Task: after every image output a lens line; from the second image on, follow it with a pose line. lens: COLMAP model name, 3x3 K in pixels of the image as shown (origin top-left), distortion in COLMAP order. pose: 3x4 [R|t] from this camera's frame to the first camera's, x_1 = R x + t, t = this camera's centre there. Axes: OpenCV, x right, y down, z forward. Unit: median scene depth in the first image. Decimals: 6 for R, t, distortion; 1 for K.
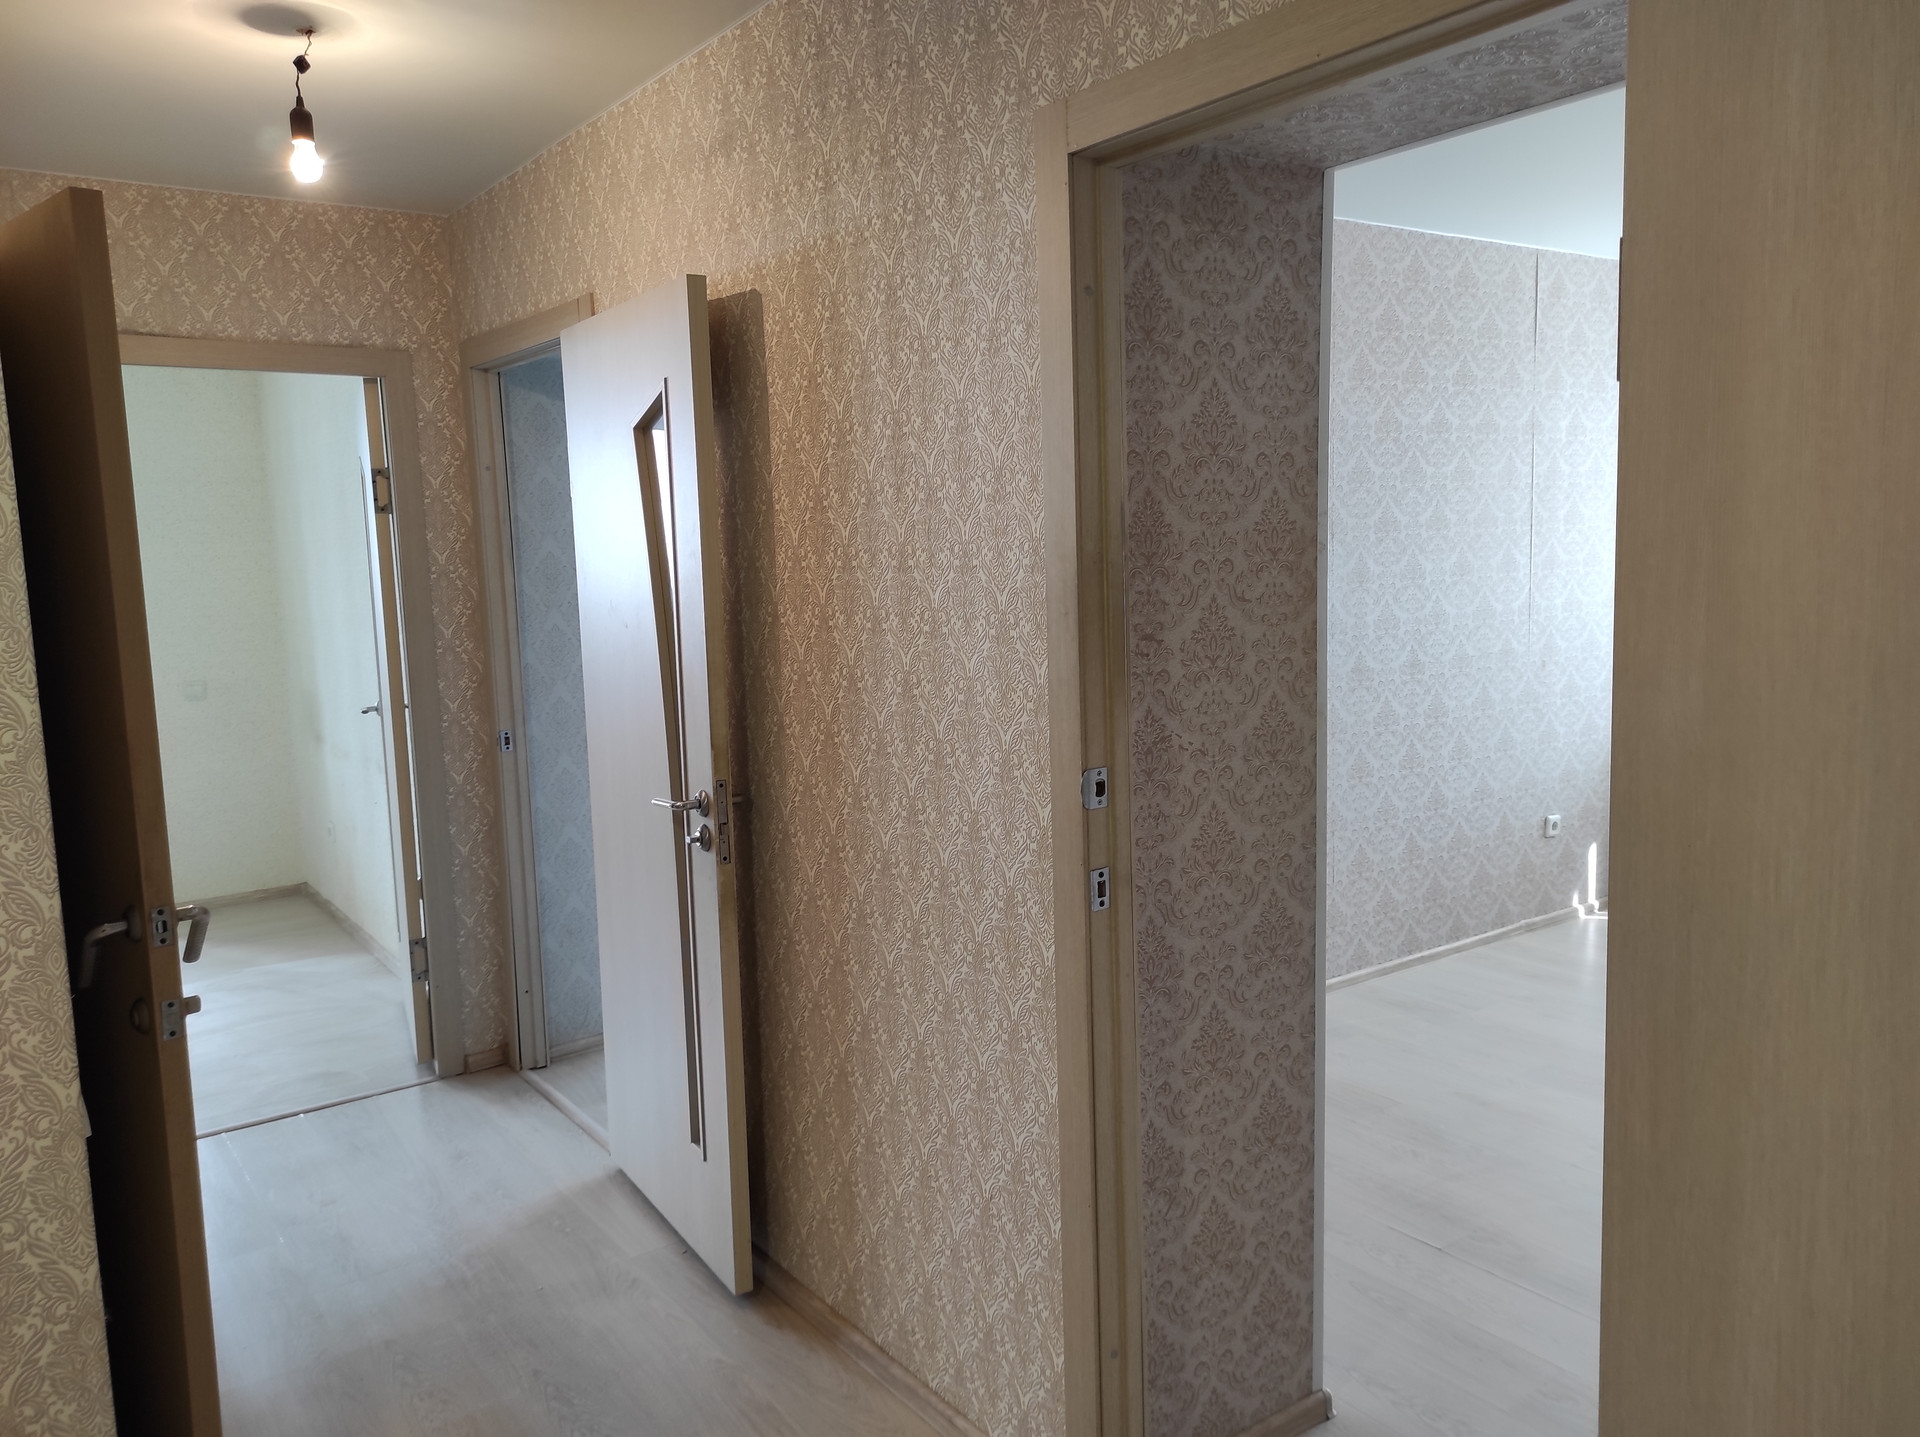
lens RADIAL K [[1426.6, 0, 960.0], [0, 1426.6, 718.5], [0, 0, 1]] dist [0.049777, -0.003811]
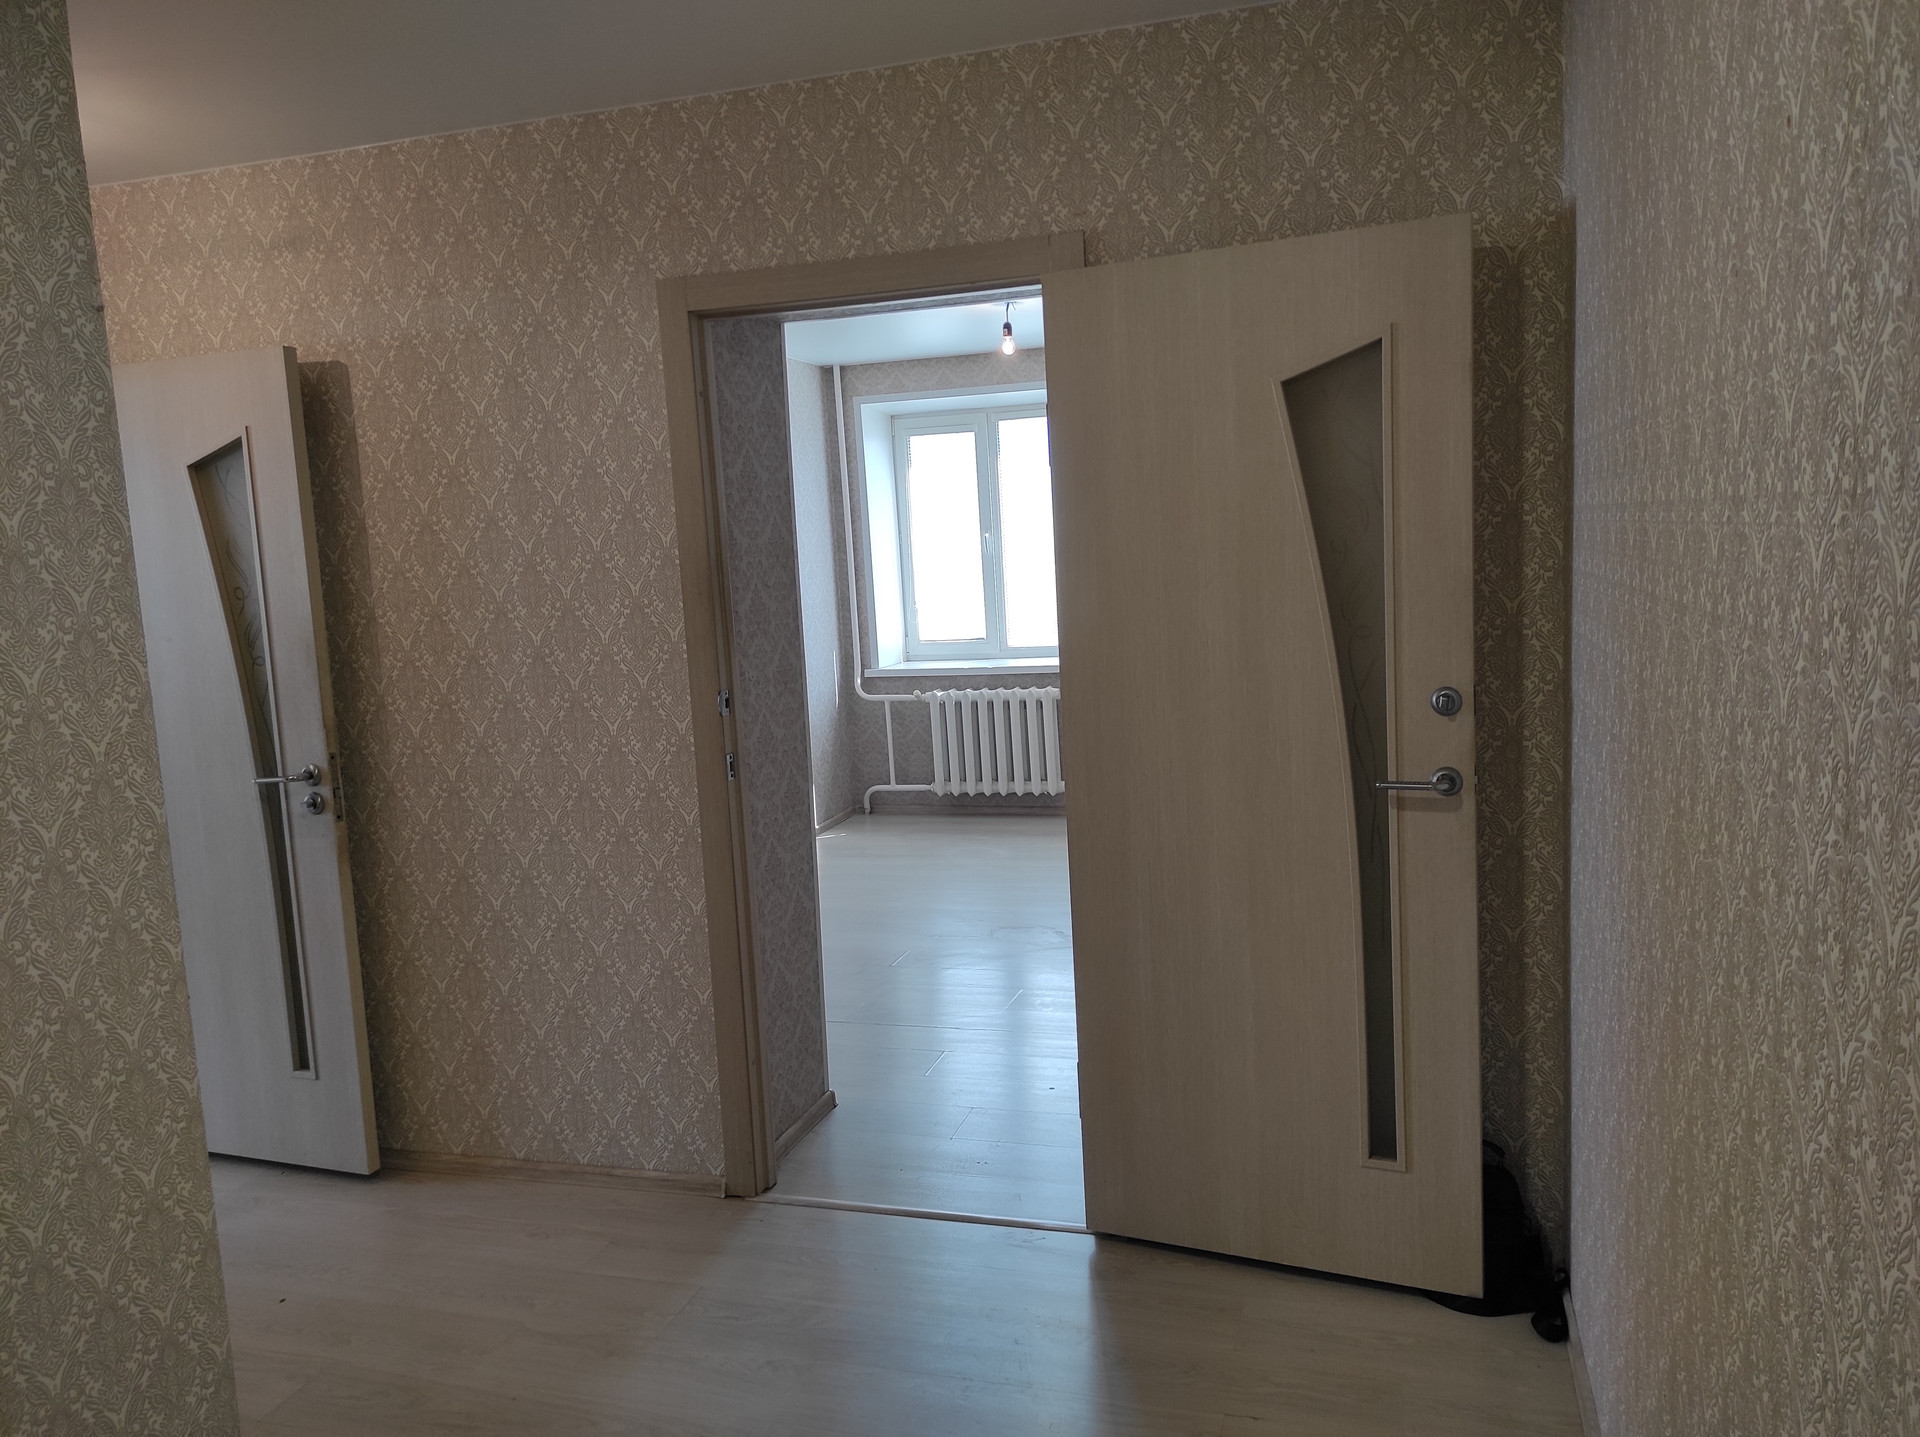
lens RADIAL K [[1420.1, 0, 965.3], [0, 1420.1, 711.4], [0, 0, 1]] dist [0.051263, -0.049915]
pose [[0.797943, -0.081204, 0.597238, -0.250961], [0.100432, 0.994943, 0.001096, 0.032809], [-0.594307, 0.059107, 0.802063, -0.170056]]
